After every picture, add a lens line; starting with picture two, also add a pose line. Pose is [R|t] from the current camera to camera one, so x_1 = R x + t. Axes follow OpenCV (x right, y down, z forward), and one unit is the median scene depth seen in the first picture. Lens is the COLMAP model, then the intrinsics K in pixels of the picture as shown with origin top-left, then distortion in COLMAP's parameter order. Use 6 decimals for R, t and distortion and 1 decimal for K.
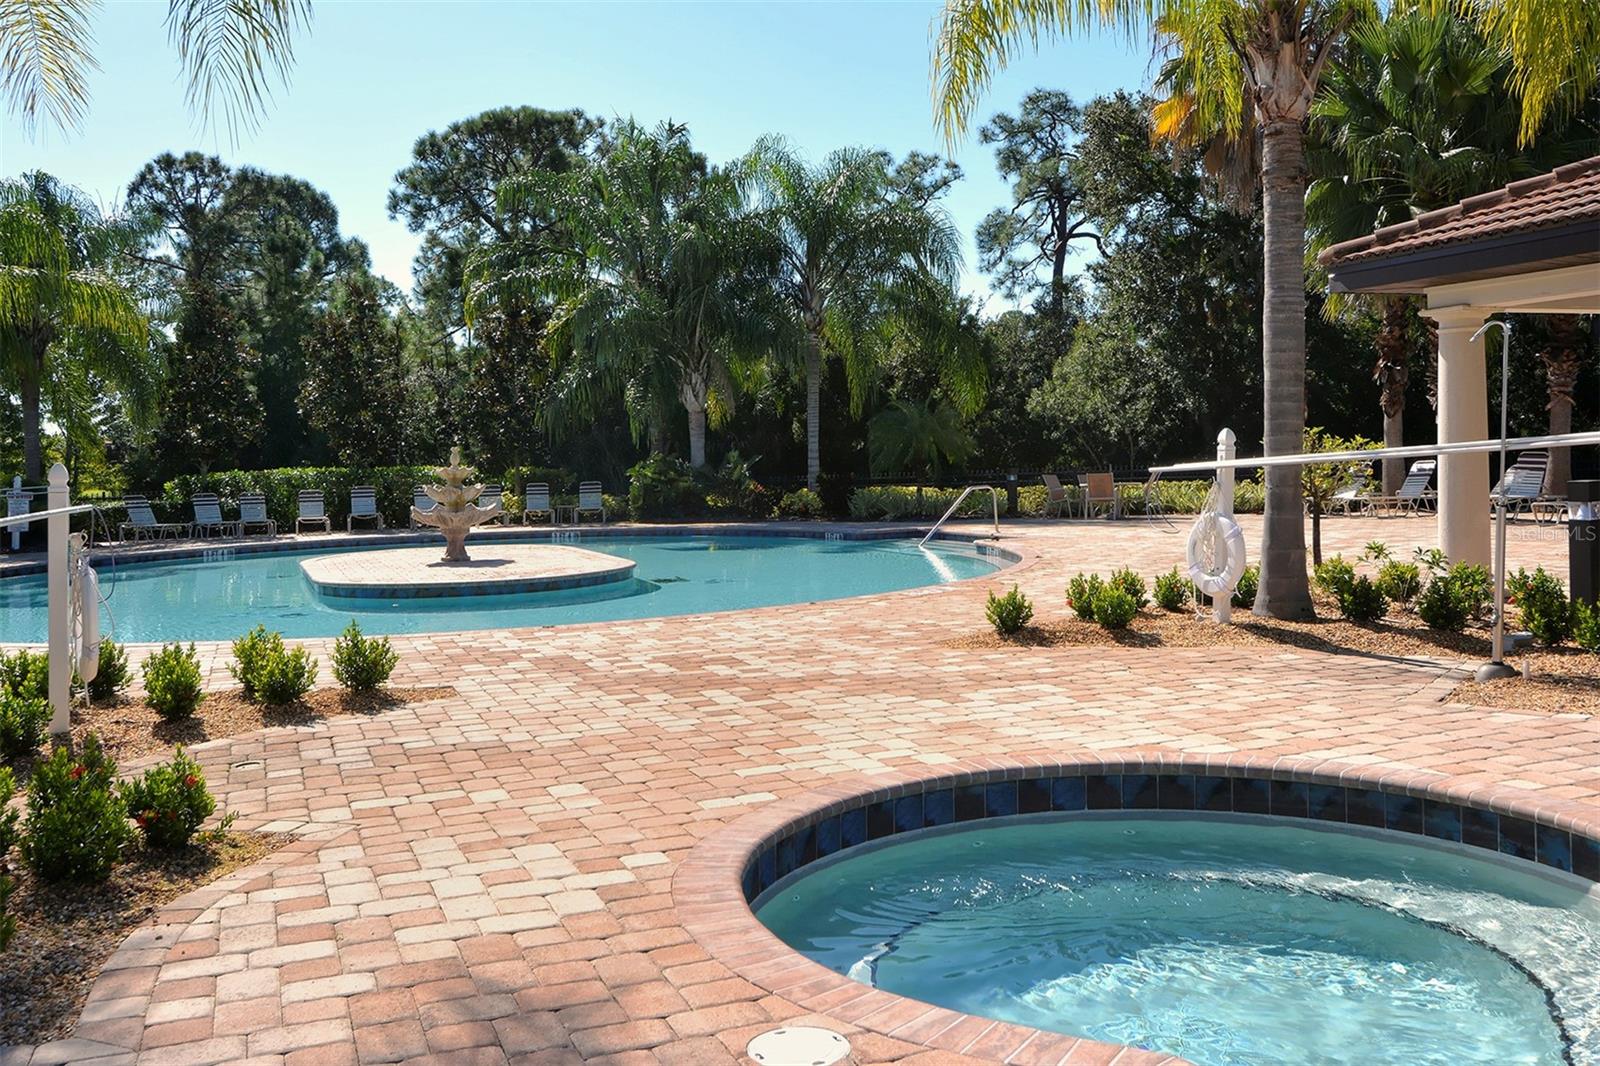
lens RADIAL K [[1357.7, 0, 800.0], [0, 1357.7, 533.0], [0, 0, 1]] dist [0.002596, 0.001715]
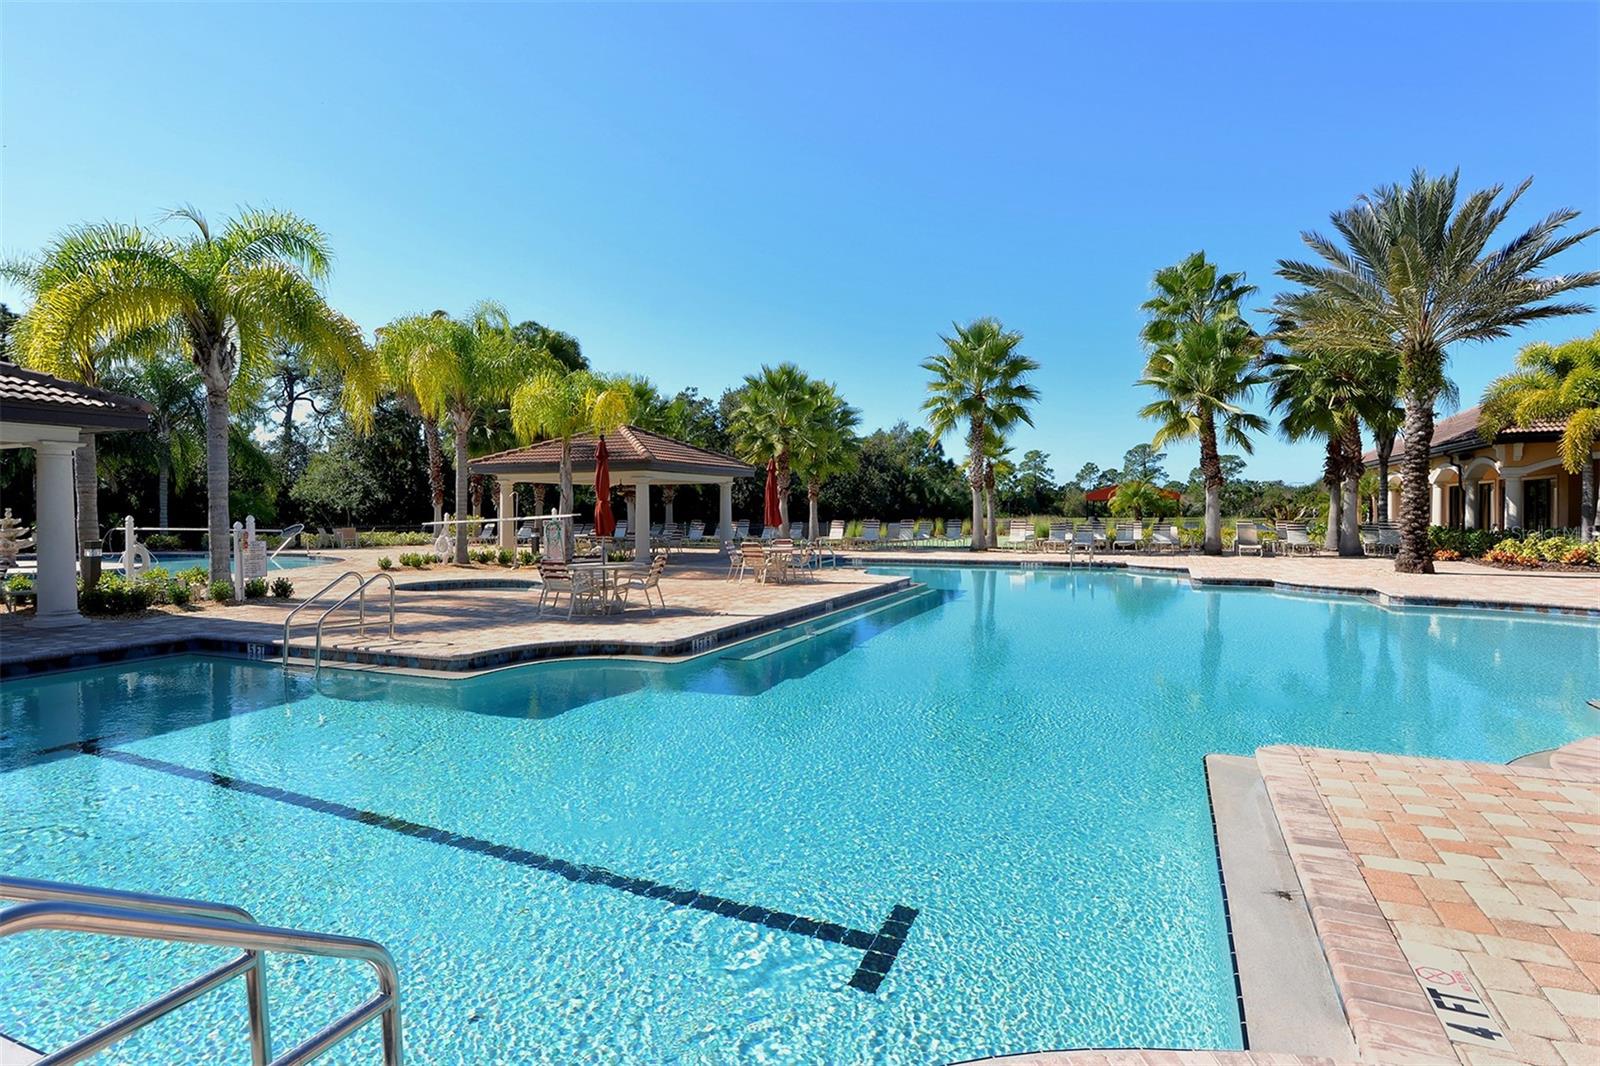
lens RADIAL K [[836.9, 0, 800.0], [0, 836.9, 533.0], [0, 0, 1]] dist [0.001133, 0.000347]
pose [[0.699164, 0.009179, 0.714903, -0.199533], [0.023415, 0.999087, -0.035727, 0.025546], [-0.714578, 0.041718, 0.698311, -0.396051]]
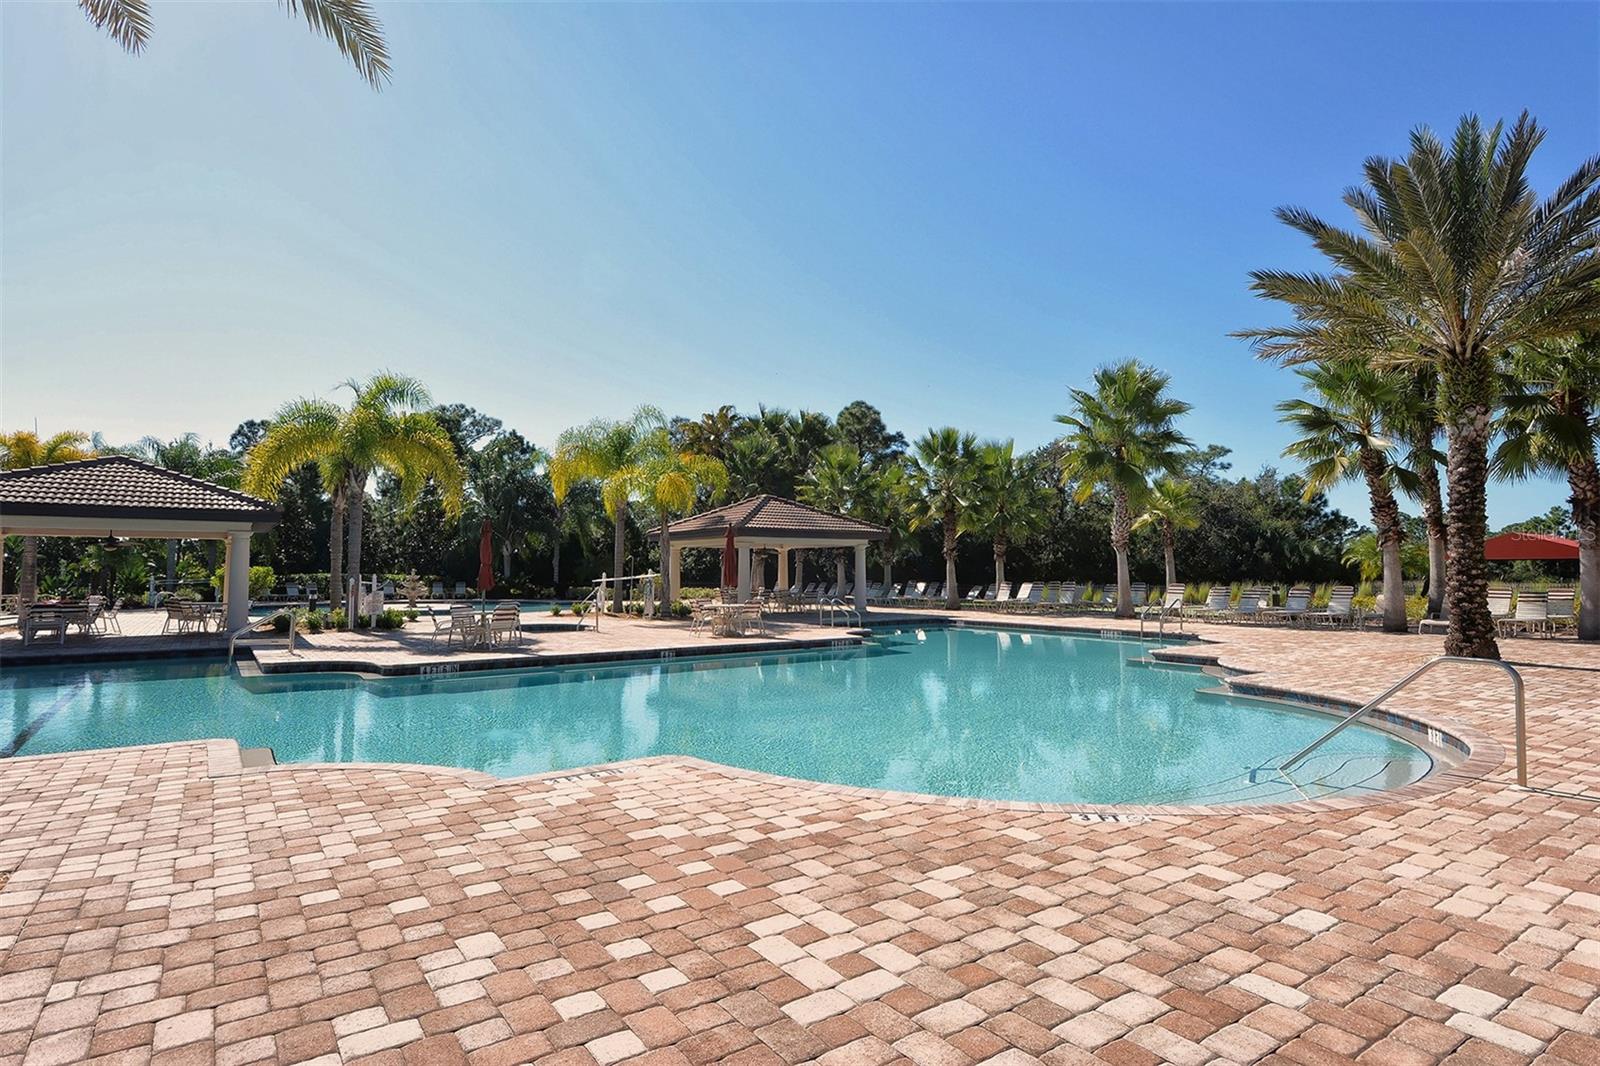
lens RADIAL K [[836.9, 0, 800.0], [0, 836.9, 533.0], [0, 0, 1]] dist [0.001133, 0.000347]
pose [[0.970611, 0.041391, 0.237067, 0.078131], [-0.015654, 0.993871, -0.109436, 0.029494], [-0.240144, 0.102509, 0.965310, -0.618547]]
